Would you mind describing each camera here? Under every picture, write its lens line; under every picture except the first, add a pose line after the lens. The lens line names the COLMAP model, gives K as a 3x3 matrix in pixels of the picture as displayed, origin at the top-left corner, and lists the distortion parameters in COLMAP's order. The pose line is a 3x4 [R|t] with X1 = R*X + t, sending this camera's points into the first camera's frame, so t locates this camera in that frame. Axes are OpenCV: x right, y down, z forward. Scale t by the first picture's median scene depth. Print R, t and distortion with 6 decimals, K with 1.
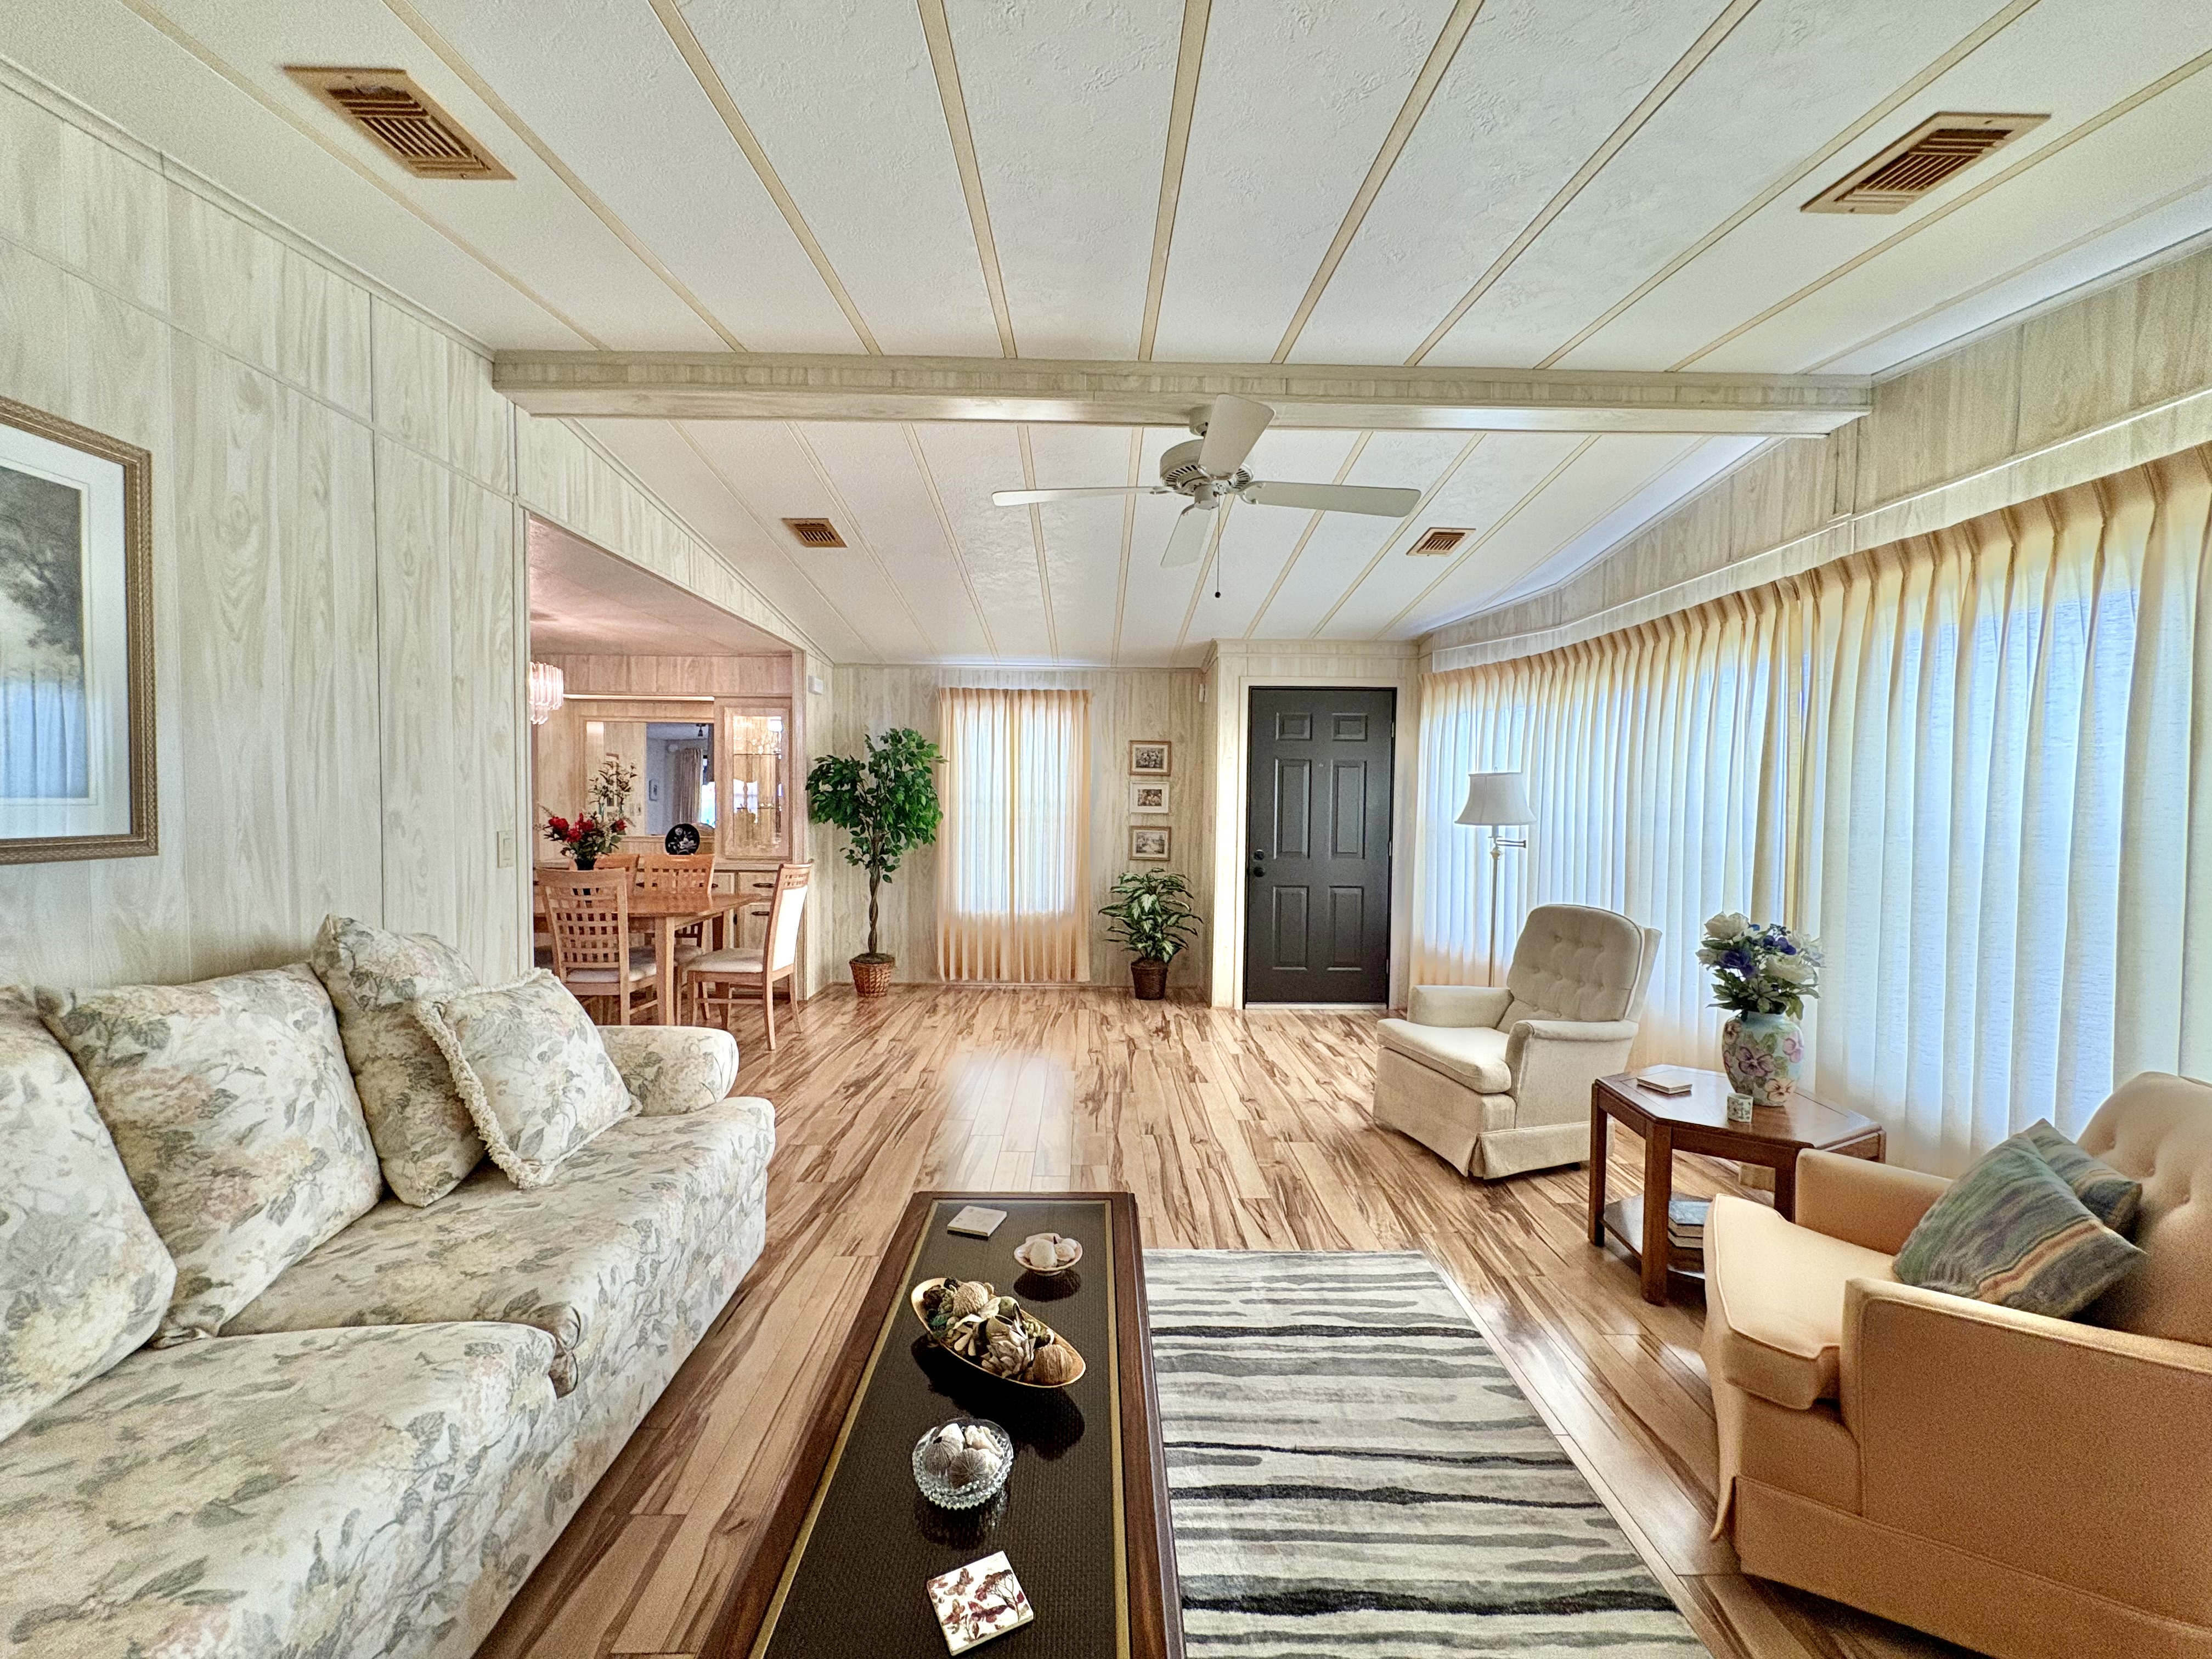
lens RADIAL K [[884.3, 0, 1104.0], [0, 884.3, 827.9], [0, 0, 1]] dist [-0.000805, 0.000133]
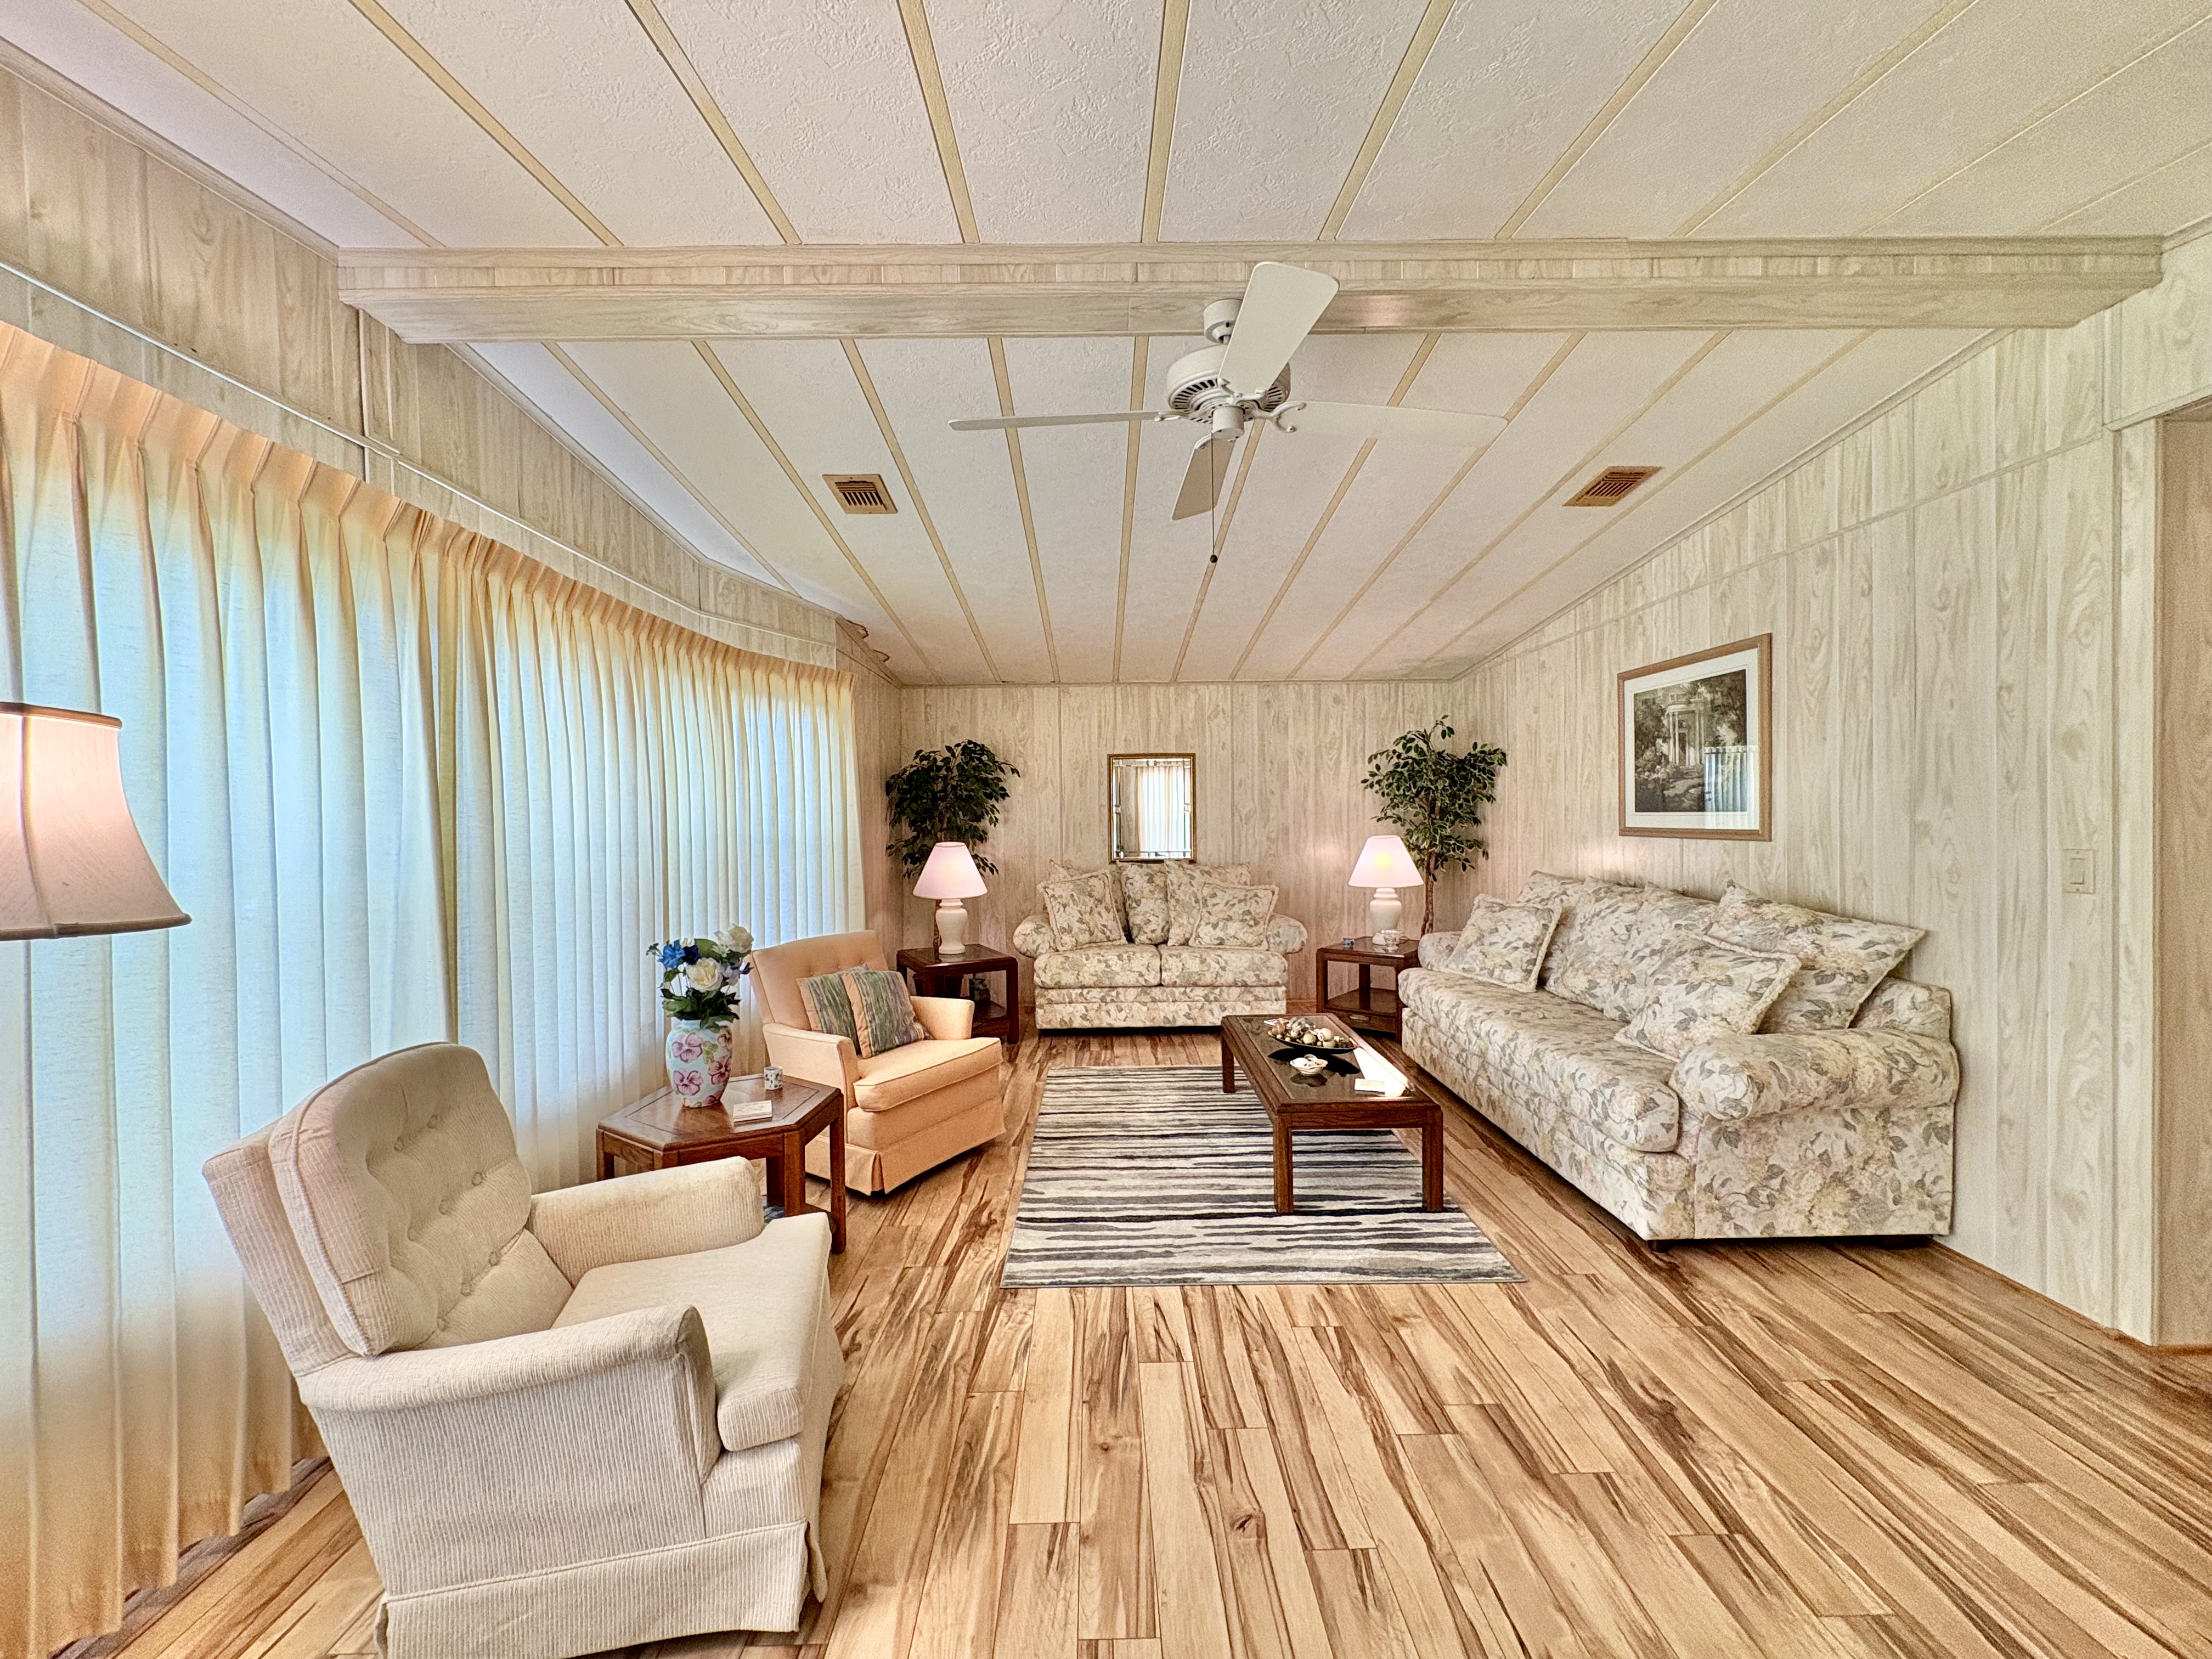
lens RADIAL K [[884.3, 0, 1104.0], [0, 884.3, 827.9], [0, 0, 1]] dist [-0.000805, 0.000133]
pose [[-0.999965, 0.004887, 0.006853, 0.293694], [0.005204, 0.998884, 0.046941, -0.078264], [-0.006616, 0.046975, -0.998874, 2.379460]]
